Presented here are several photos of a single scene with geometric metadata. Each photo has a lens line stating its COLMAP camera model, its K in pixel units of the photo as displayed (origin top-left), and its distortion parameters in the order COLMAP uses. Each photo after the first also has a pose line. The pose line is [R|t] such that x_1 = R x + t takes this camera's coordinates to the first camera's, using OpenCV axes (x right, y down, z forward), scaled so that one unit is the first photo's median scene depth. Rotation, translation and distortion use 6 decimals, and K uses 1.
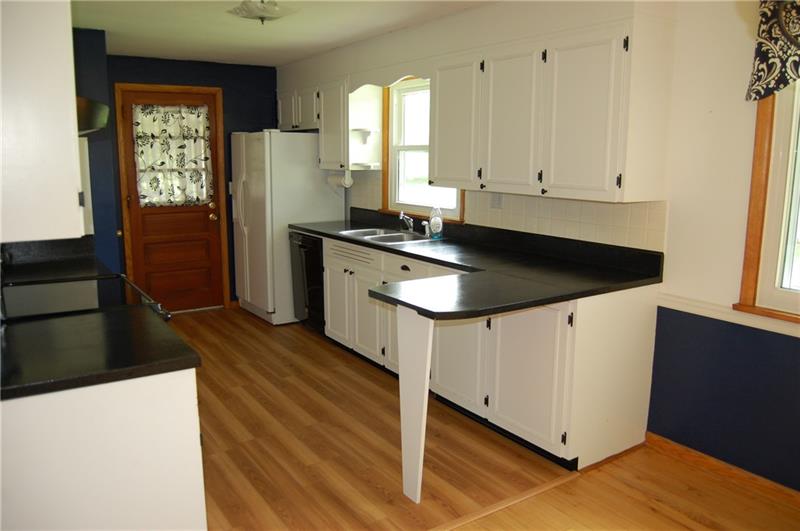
lens RADIAL K [[622.2, 0, 410.8], [0, 622.2, 265.2], [0, 0, 1]] dist [-0.085647, 0.015976]
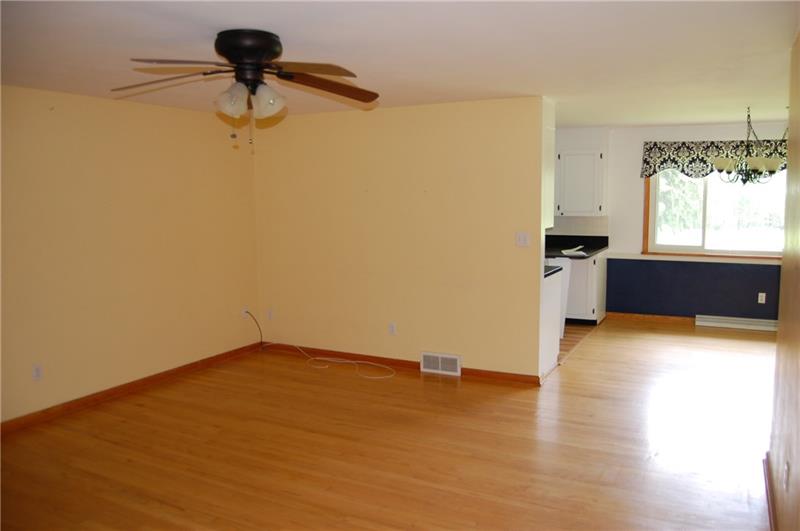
lens RADIAL K [[622.2, 0, 410.8], [0, 622.2, 265.2], [0, 0, 1]] dist [-0.085647, 0.015976]
pose [[0.877285, -0.069373, 0.474930, -1.747653], [0.099012, 0.994374, -0.037644, 0.130169], [-0.469647, 0.080049, 0.879218, -0.962028]]
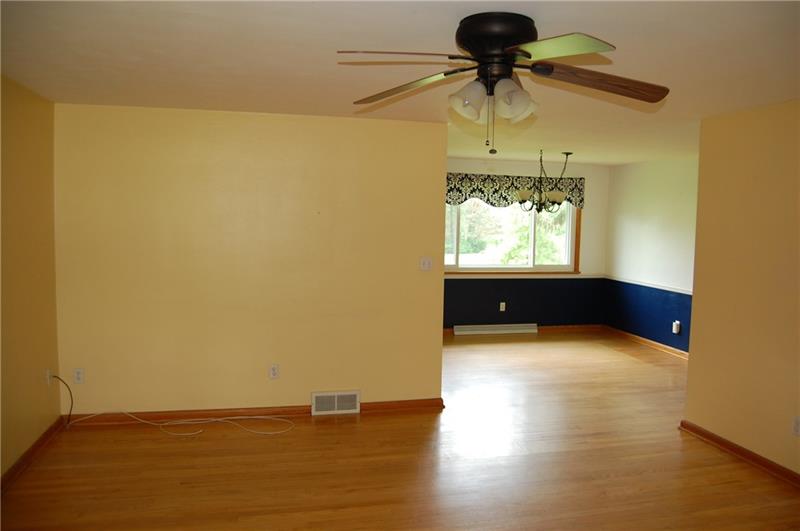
lens RADIAL K [[622.2, 0, 410.8], [0, 622.2, 265.2], [0, 0, 1]] dist [-0.085647, 0.015976]
pose [[0.346267, -0.072839, 0.935304, -2.350509], [0.146348, 0.988969, 0.022838, -0.035108], [-0.926651, 0.128972, 0.353107, -0.071384]]
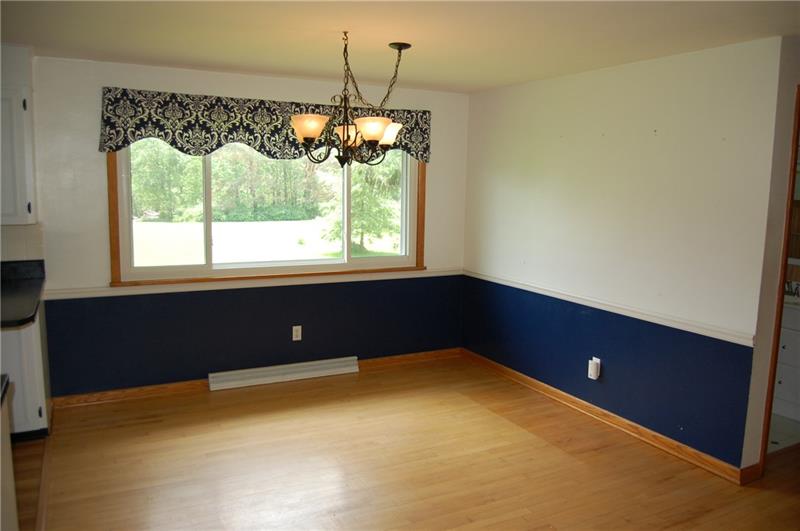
lens RADIAL K [[622.2, 0, 410.8], [0, 622.2, 265.2], [0, 0, 1]] dist [-0.085647, 0.015976]
pose [[0.098650, -0.133752, 0.986093, -0.942479], [0.157352, 0.980556, 0.117260, -0.043691], [-0.982603, 0.143596, 0.117778, 0.070938]]
